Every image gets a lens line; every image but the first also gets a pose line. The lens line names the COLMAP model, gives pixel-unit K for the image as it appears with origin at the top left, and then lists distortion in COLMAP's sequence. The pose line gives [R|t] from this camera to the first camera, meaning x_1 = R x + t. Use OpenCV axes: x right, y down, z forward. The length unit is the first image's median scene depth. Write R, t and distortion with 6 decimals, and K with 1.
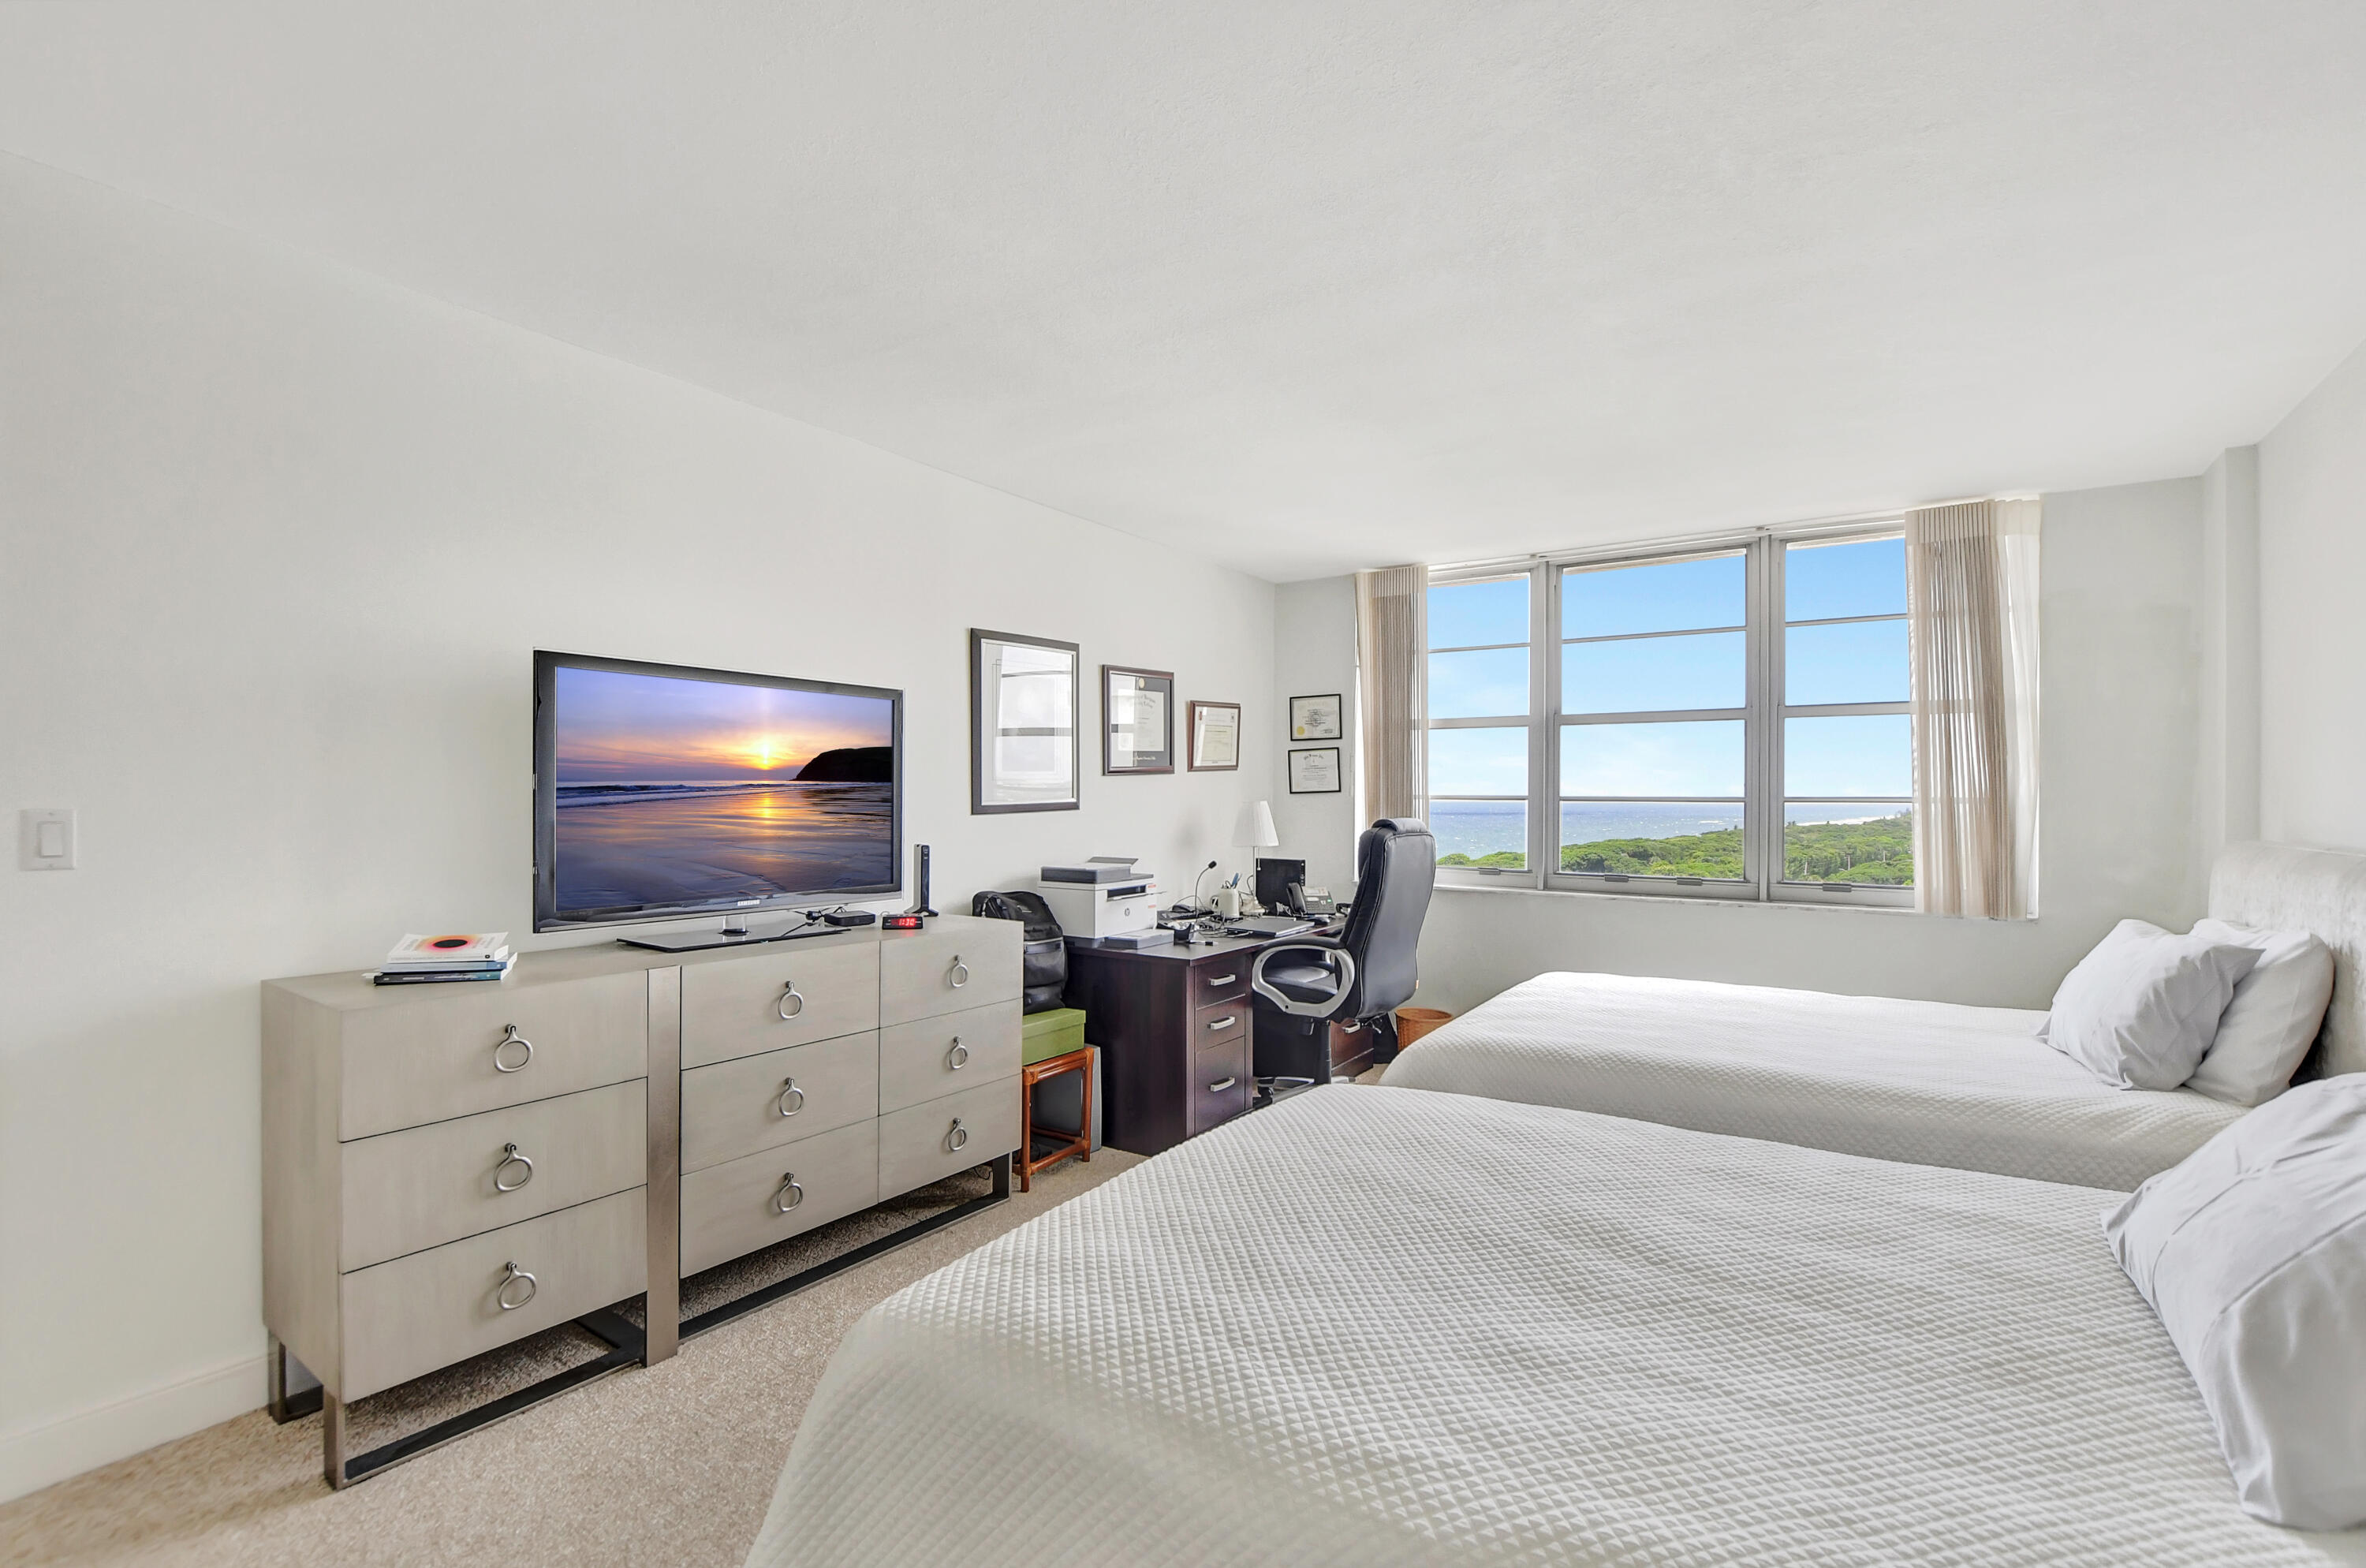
lens RADIAL K [[1038.6, 0, 1225.2], [0, 1038.6, 797.8], [0, 0, 1]] dist [-0.021350, 0.002585]
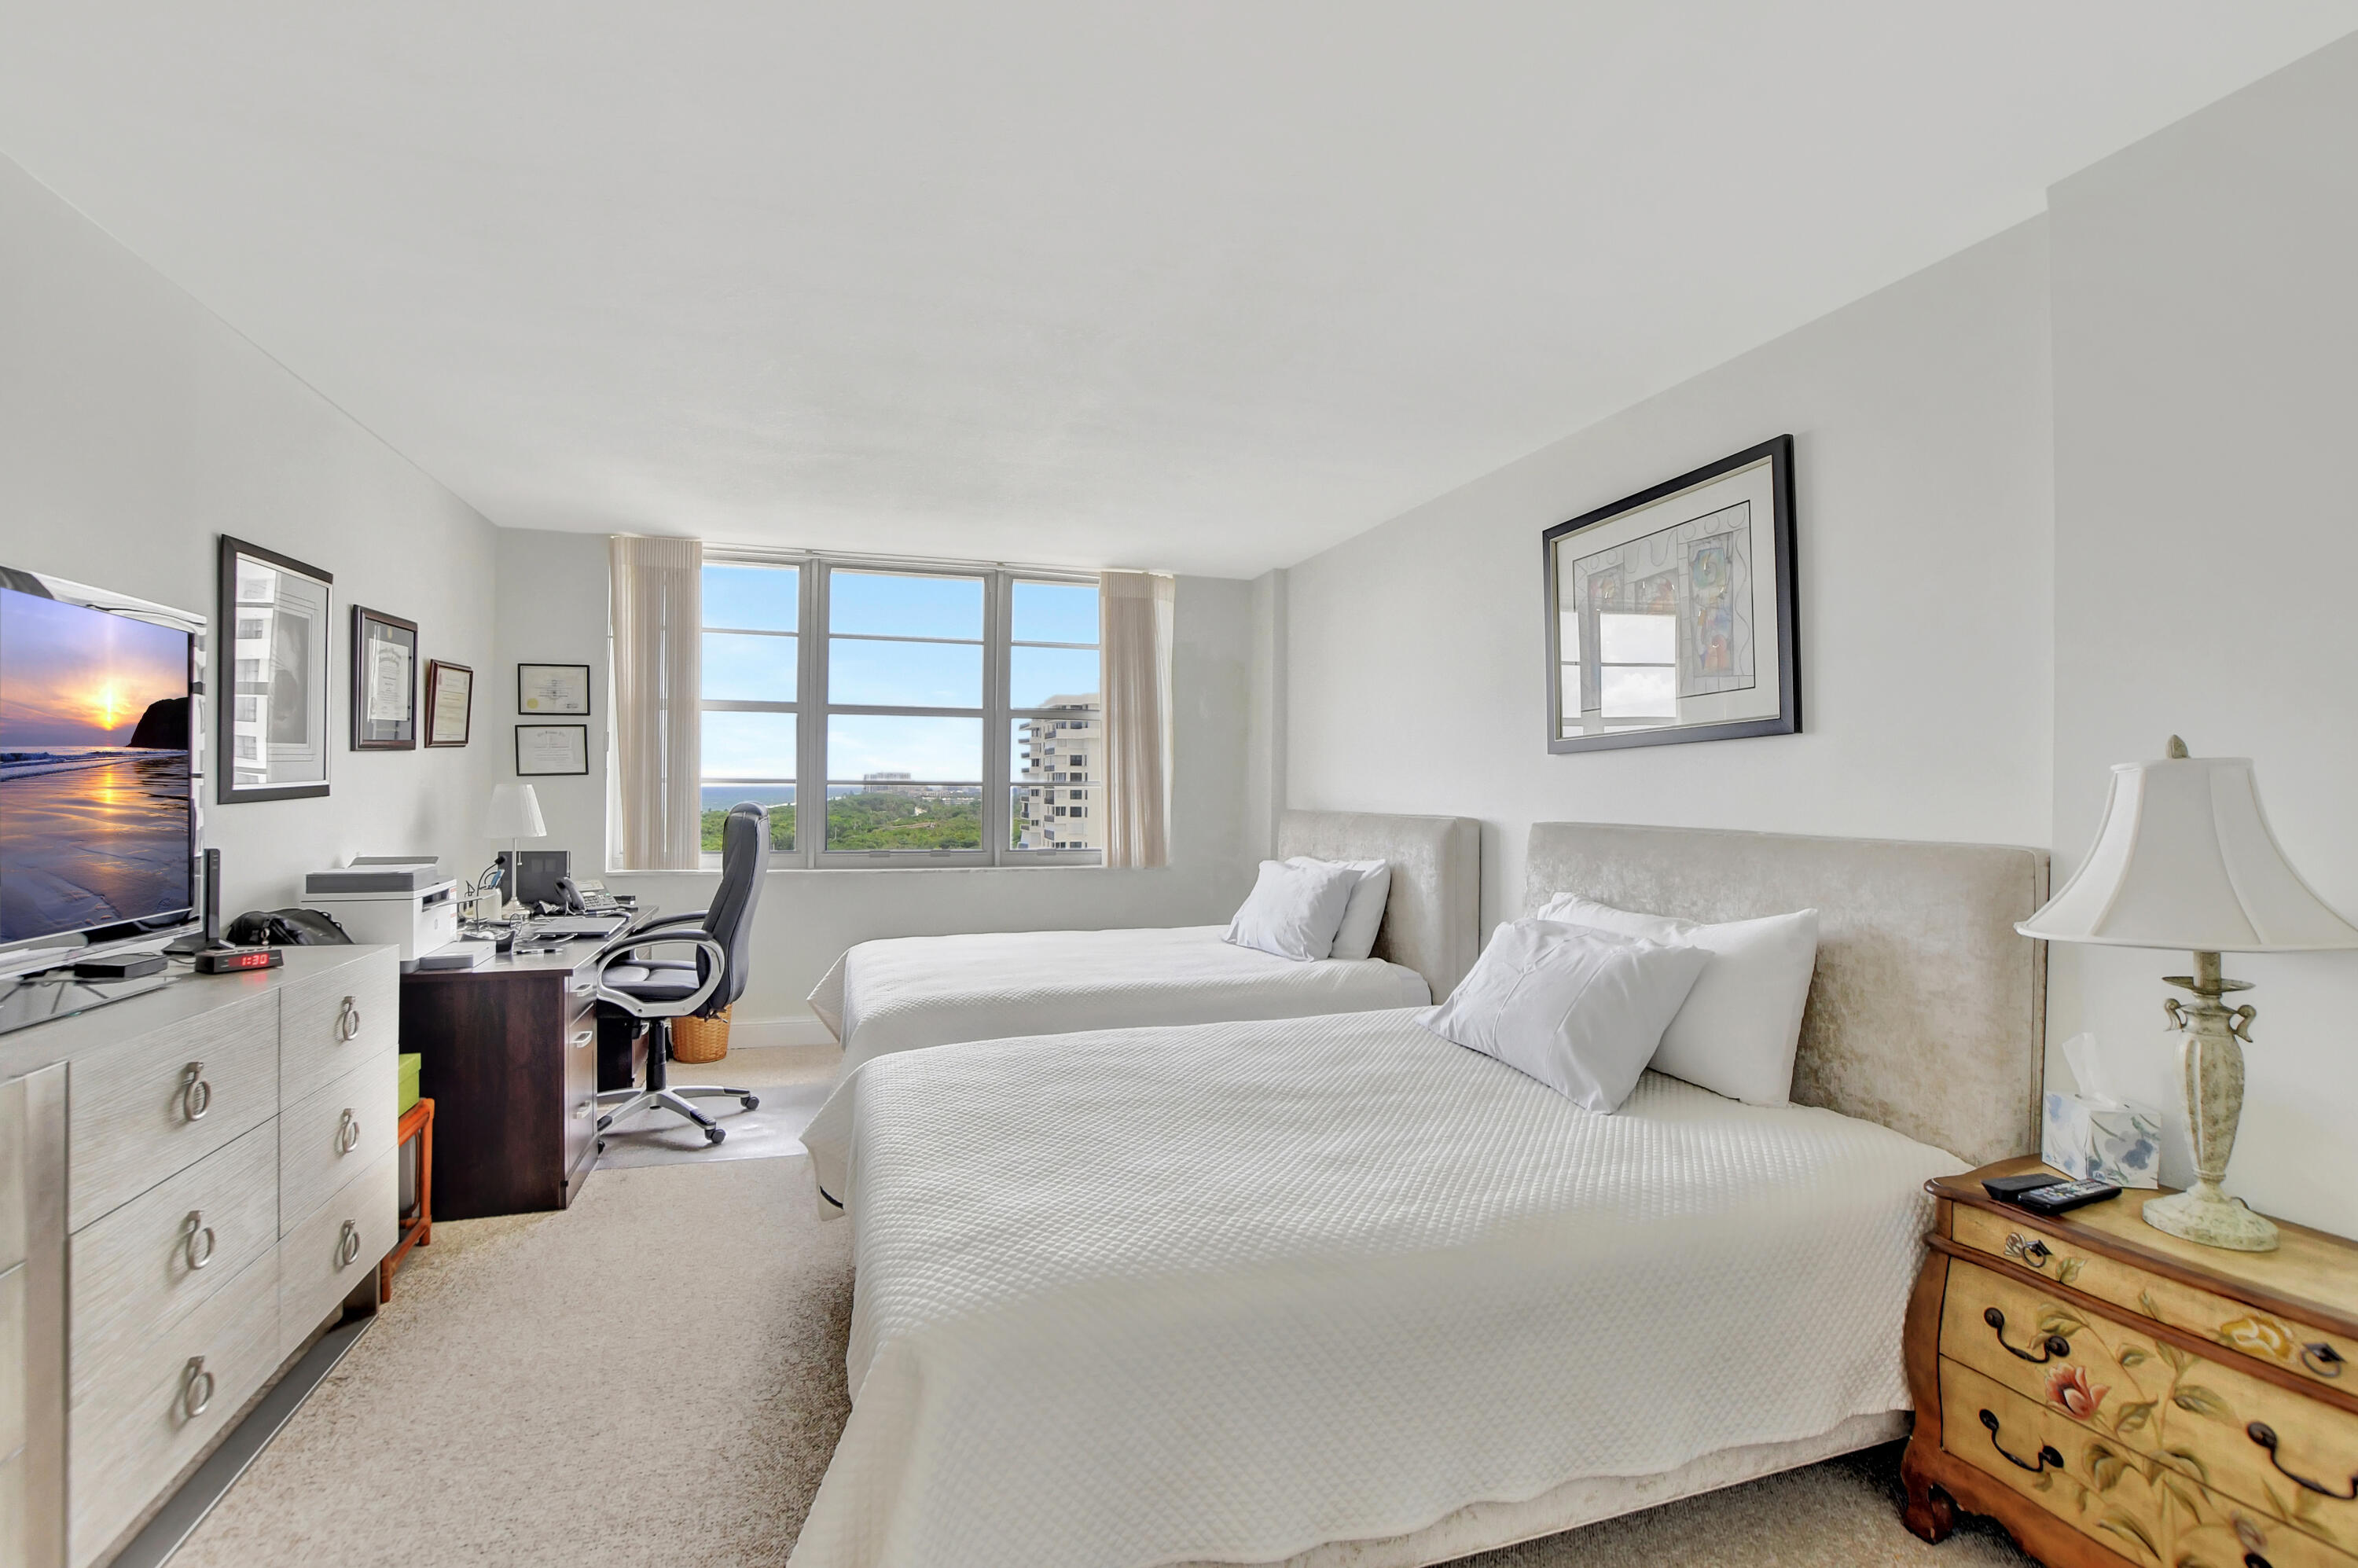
lens RADIAL K [[1035.1, 0, 1119.8], [0, 1035.1, 773.2], [0, 0, 1]] dist [-0.021350, 0.002585]
pose [[0.650675, 0.010364, 0.759285, -0.347435], [-0.002156, 0.999928, -0.011801, 0.003529], [-0.759353, 0.006042, 0.650651, 0.094975]]
